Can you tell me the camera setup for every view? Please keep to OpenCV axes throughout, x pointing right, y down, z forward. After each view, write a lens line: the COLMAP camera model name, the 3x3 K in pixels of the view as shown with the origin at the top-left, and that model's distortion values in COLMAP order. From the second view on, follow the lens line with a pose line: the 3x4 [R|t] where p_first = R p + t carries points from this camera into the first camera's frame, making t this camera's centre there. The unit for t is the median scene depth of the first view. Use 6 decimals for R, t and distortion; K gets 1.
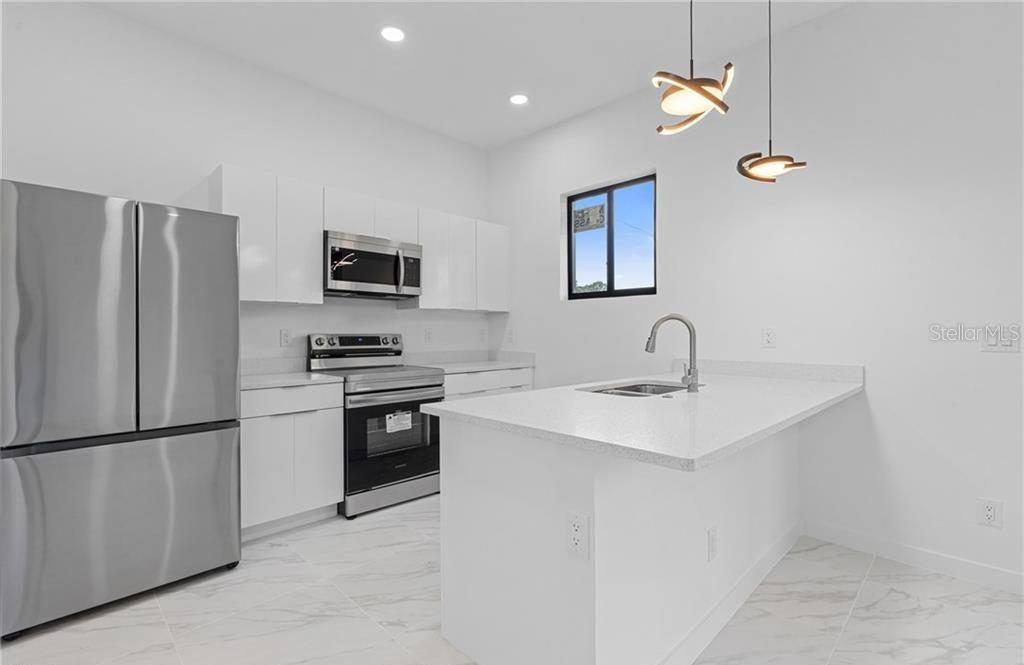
lens RADIAL K [[463.4, 0, 482.3], [0, 463.4, 330.2], [0, 0, 1]] dist [0.003695, -0.000474]
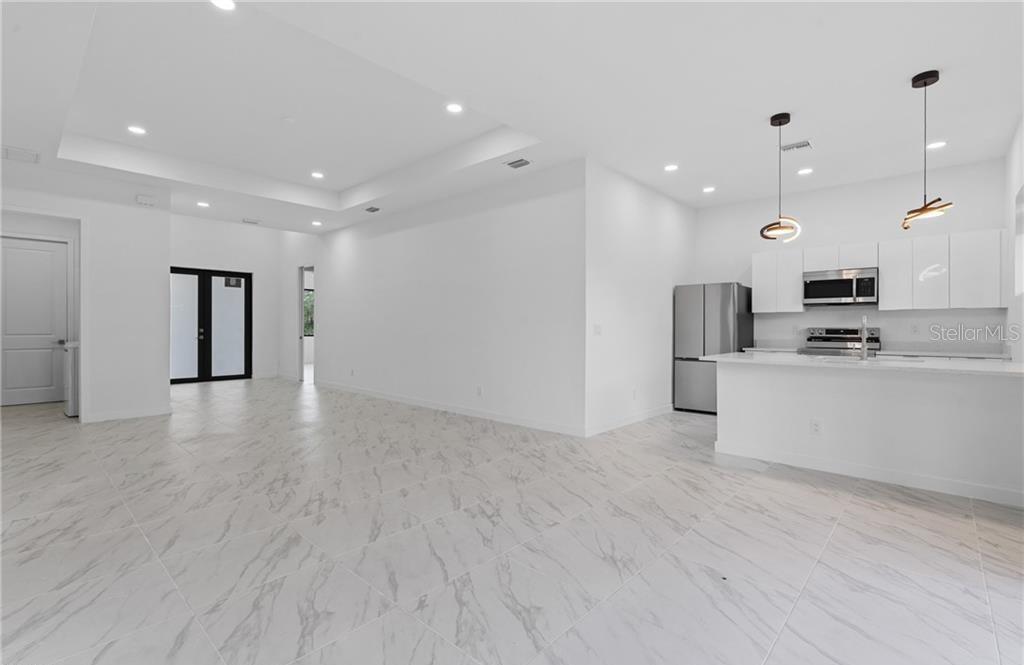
lens RADIAL K [[463.4, 0, 537.4], [0, 463.4, 335.2], [0, 0, 1]] dist [0.003695, -0.000474]
pose [[0.123531, 0.018586, -0.992167, 1.227337], [0.007439, 0.999779, 0.019655, -0.005478], [0.992313, -0.009809, 0.123366, -0.265020]]
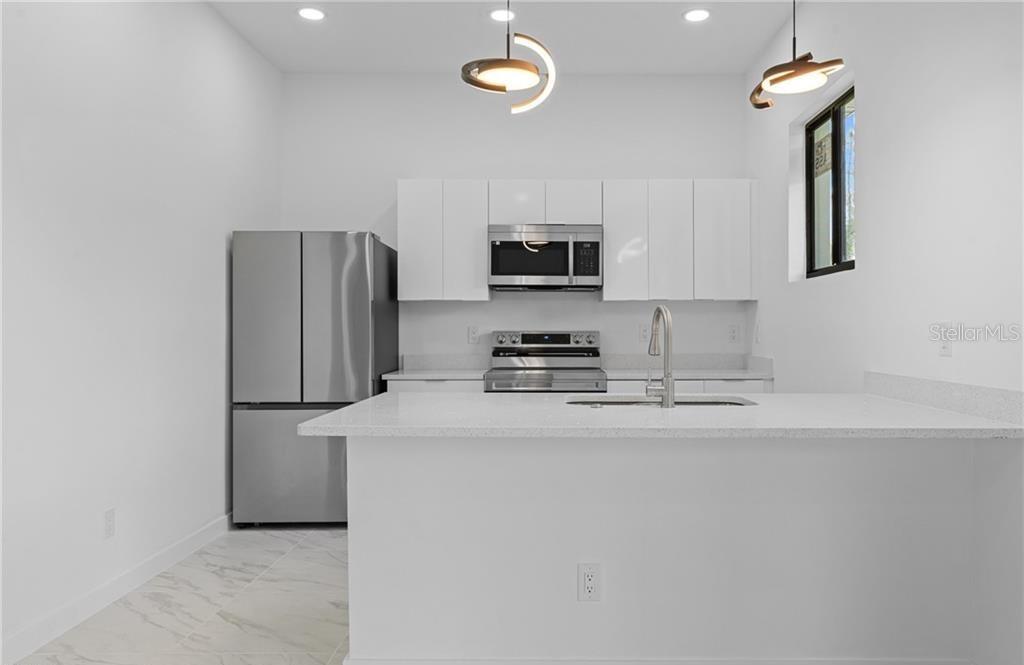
lens RADIAL K [[674.9, 0, 512.2], [0, 674.9, 328.6], [0, 0, 1]] dist [0.012360, -0.003847]
pose [[0.708426, -0.001024, -0.705784, 0.621362], [0.004584, 0.999985, 0.003150, -0.001315], [0.705770, -0.005466, 0.708420, 0.020862]]
